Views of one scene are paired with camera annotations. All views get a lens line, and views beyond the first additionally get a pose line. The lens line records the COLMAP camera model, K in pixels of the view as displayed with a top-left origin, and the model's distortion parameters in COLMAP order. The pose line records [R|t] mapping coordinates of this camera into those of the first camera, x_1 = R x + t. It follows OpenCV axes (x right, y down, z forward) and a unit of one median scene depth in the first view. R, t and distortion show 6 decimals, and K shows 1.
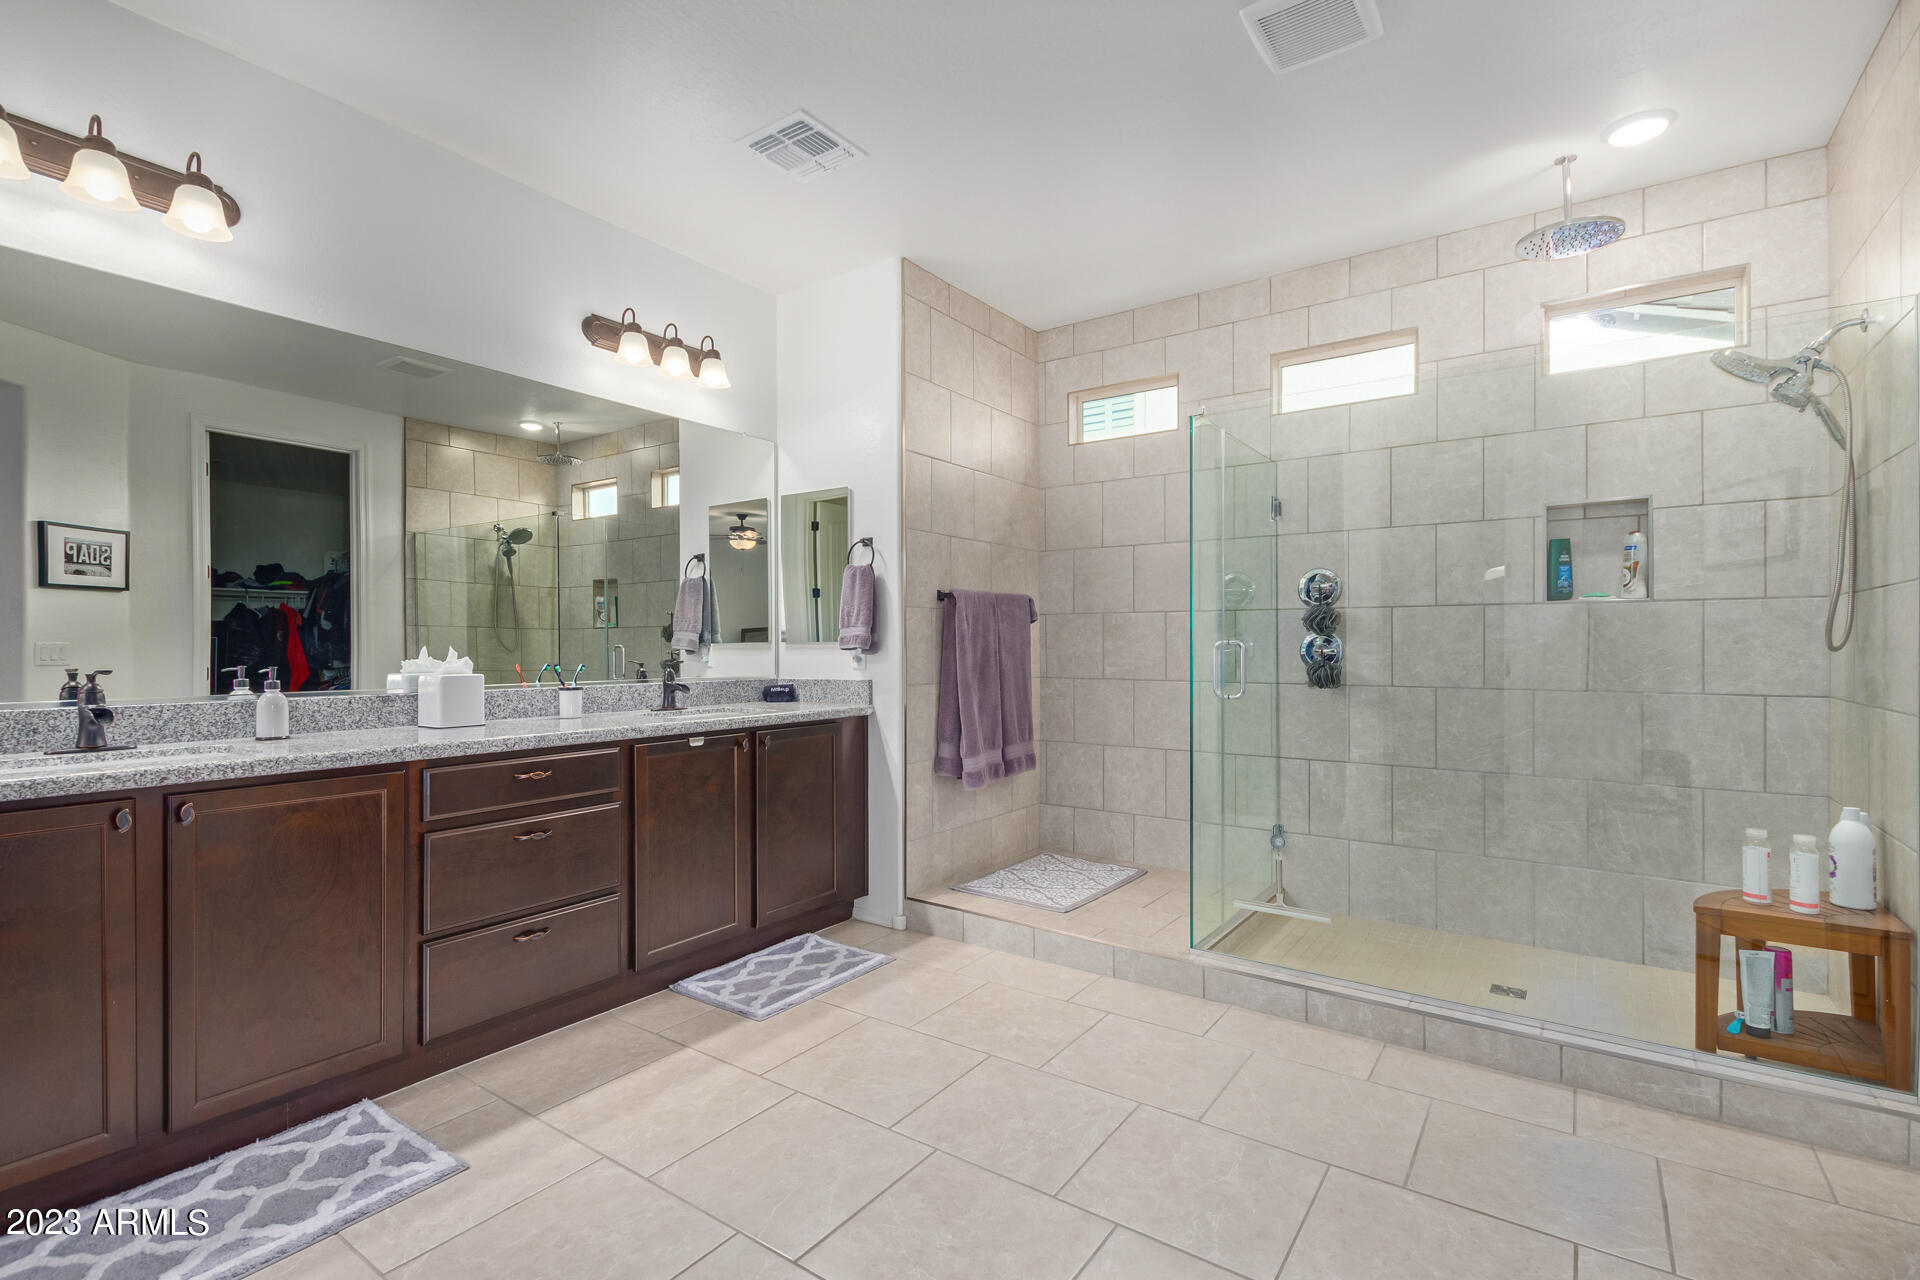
lens RADIAL K [[879.6, 0, 960.5], [0, 879.6, 643.3], [0, 0, 1]] dist [0.005070, -0.000143]
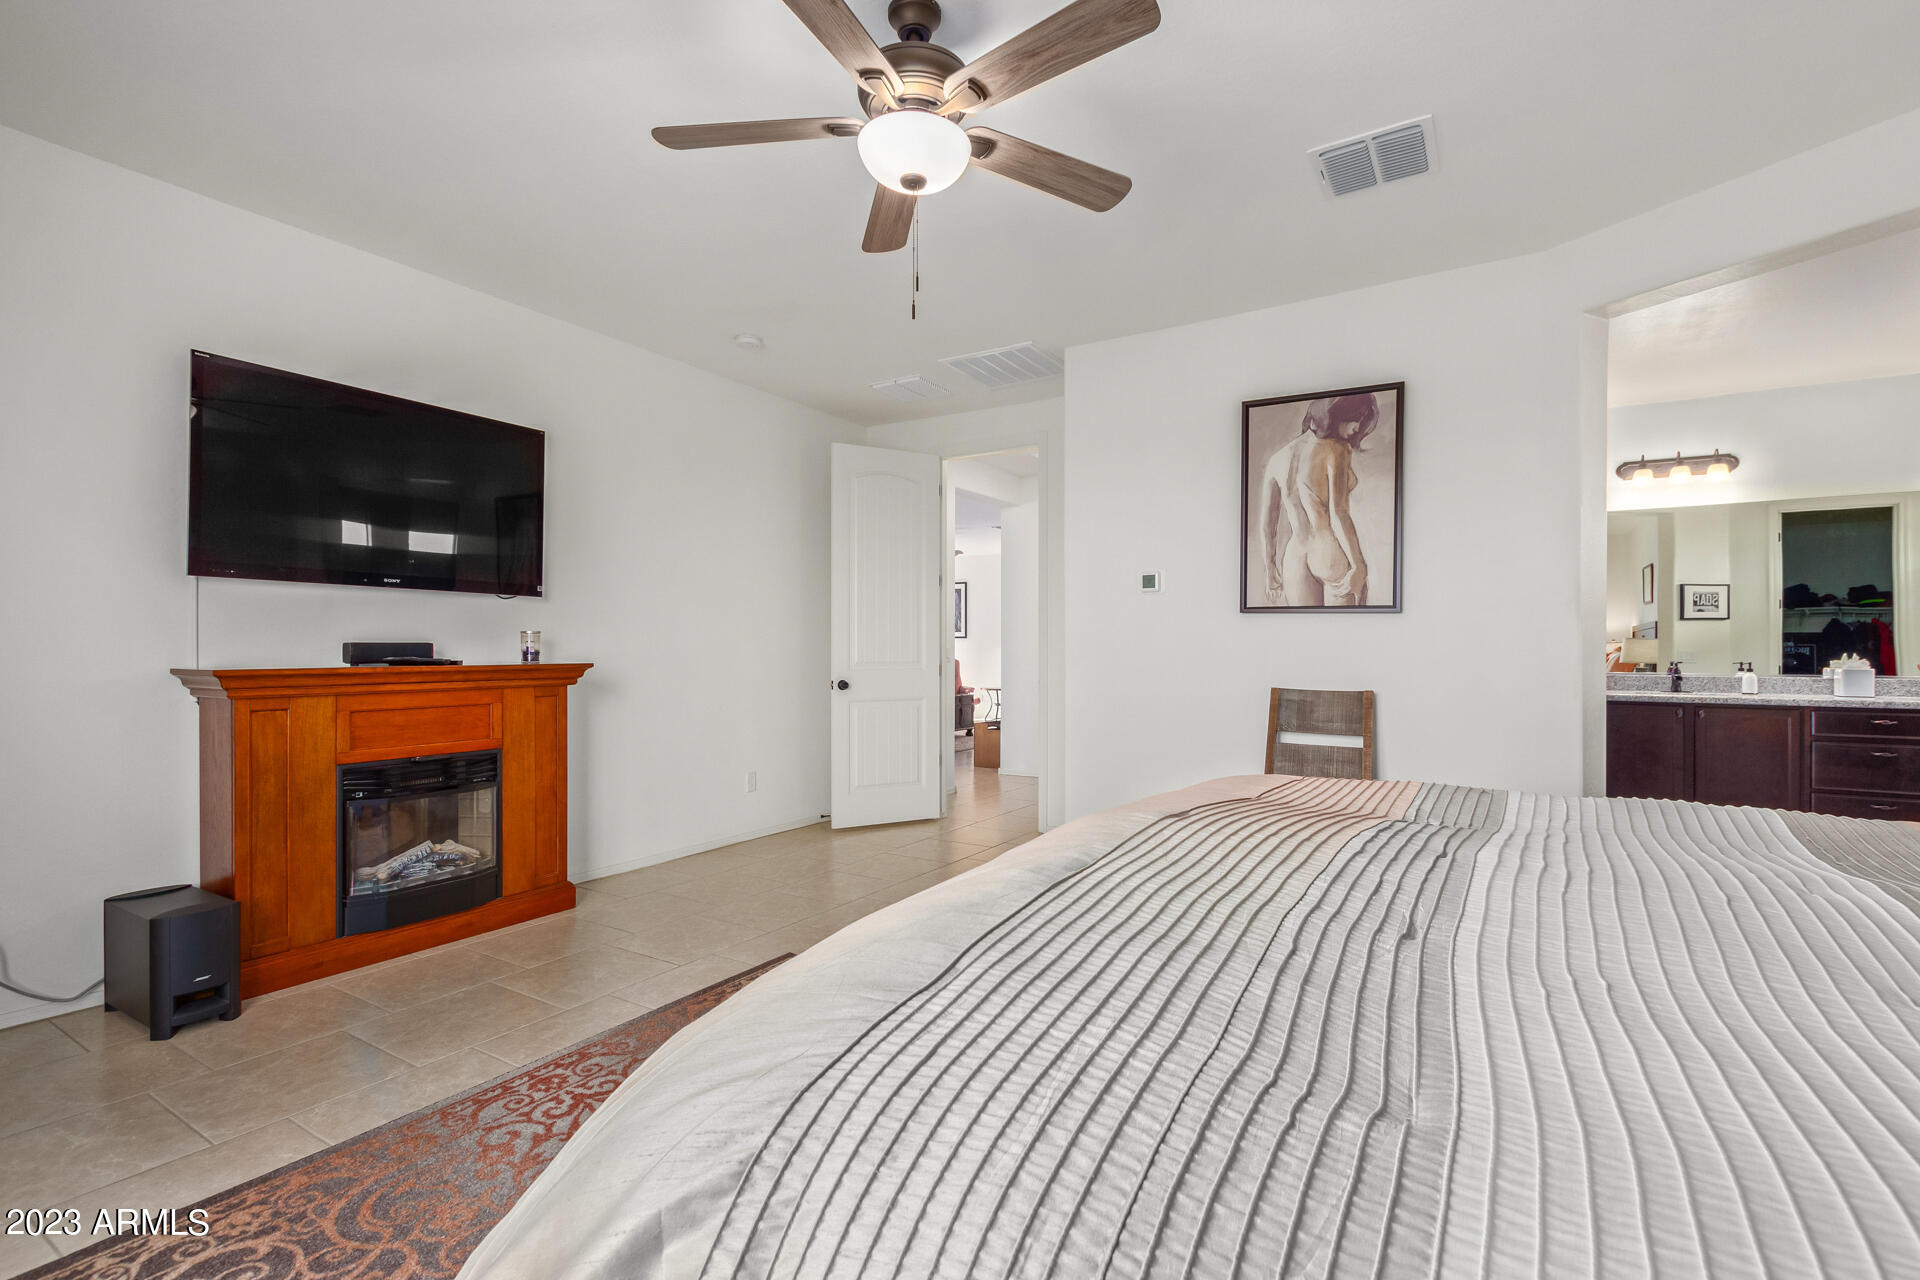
lens RADIAL K [[879.6, 0, 970.4], [0, 879.6, 647.5], [0, 0, 1]] dist [0.005070, -0.000143]
pose [[0.057406, -0.001705, -0.998349, 1.195738], [-0.001121, 0.999998, -0.001773, -0.003005], [0.998350, 0.001221, 0.057404, -0.981677]]
